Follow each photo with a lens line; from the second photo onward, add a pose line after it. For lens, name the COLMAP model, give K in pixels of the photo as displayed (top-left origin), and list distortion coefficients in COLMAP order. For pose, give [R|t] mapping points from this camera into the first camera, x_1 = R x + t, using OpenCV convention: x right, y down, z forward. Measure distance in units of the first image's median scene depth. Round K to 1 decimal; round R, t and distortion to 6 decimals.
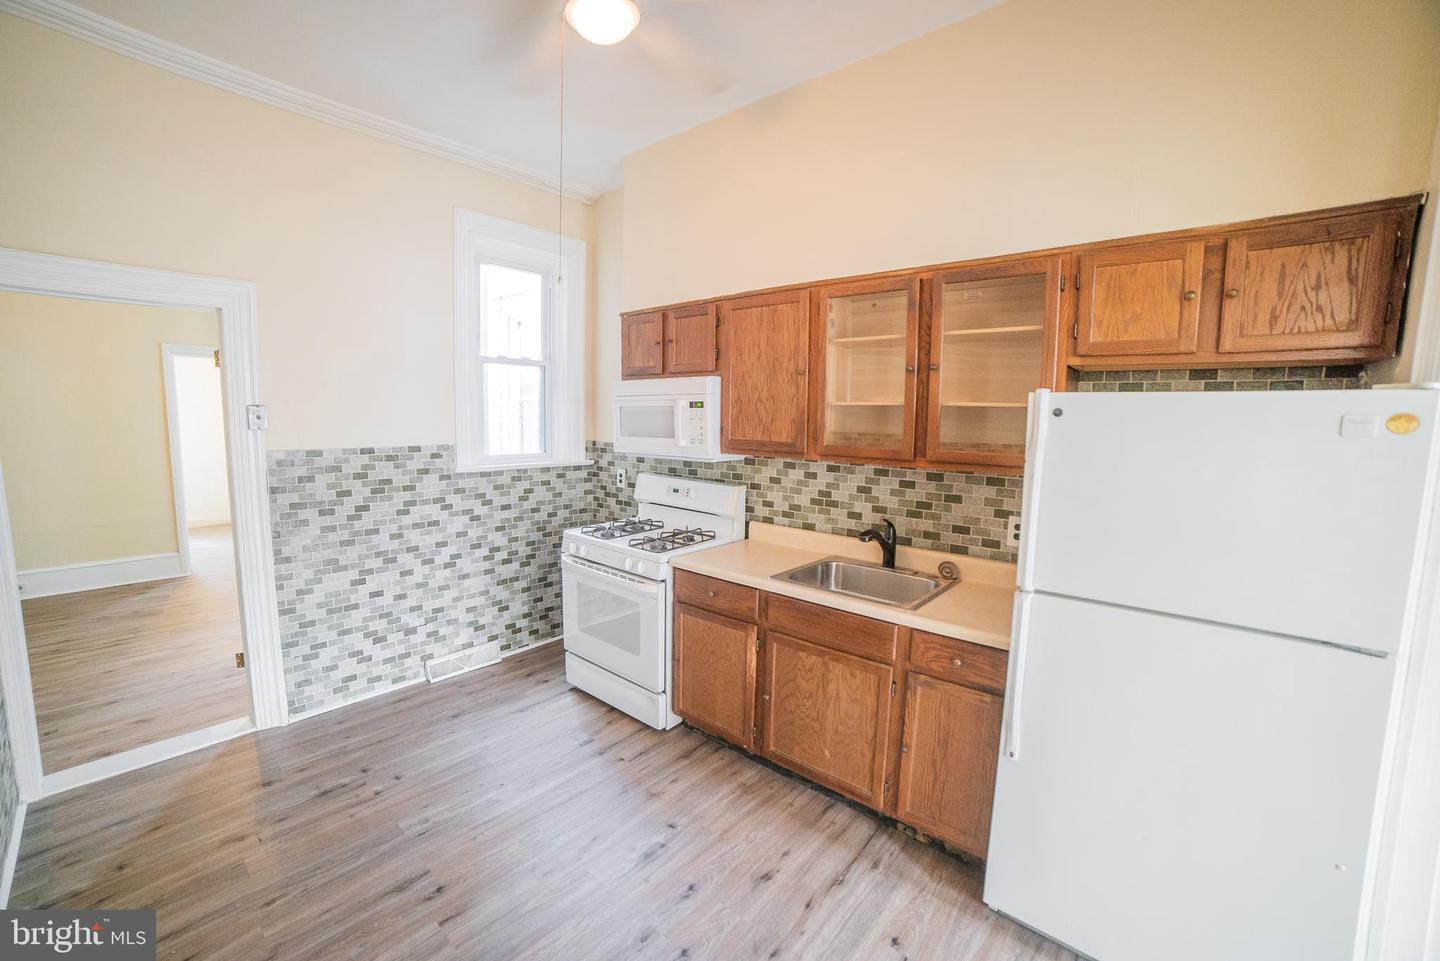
lens RADIAL K [[576.8, 0, 708.8], [0, 576.8, 483.8], [0, 0, 1]] dist [-0.103549, 0.034086]
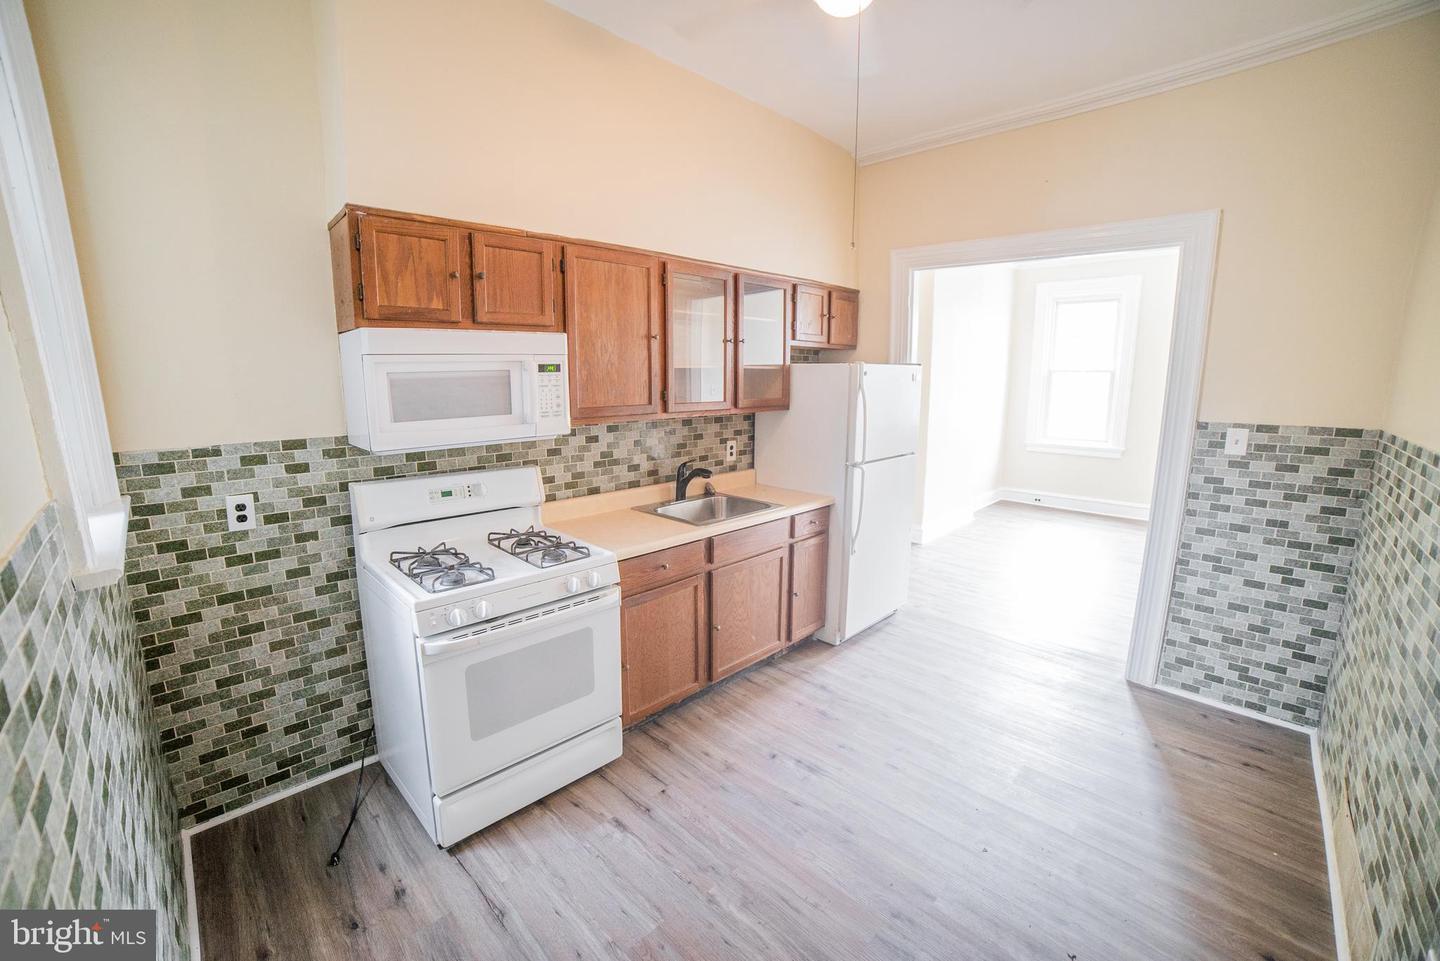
lens RADIAL K [[576.8, 0, 708.8], [0, 576.8, 483.8], [0, 0, 1]] dist [-0.103549, 0.034086]
pose [[0.092581, -0.200135, 0.975384, -0.782497], [0.122735, 0.974415, 0.188286, -0.101063], [-0.988112, 0.102282, 0.114776, 0.696869]]
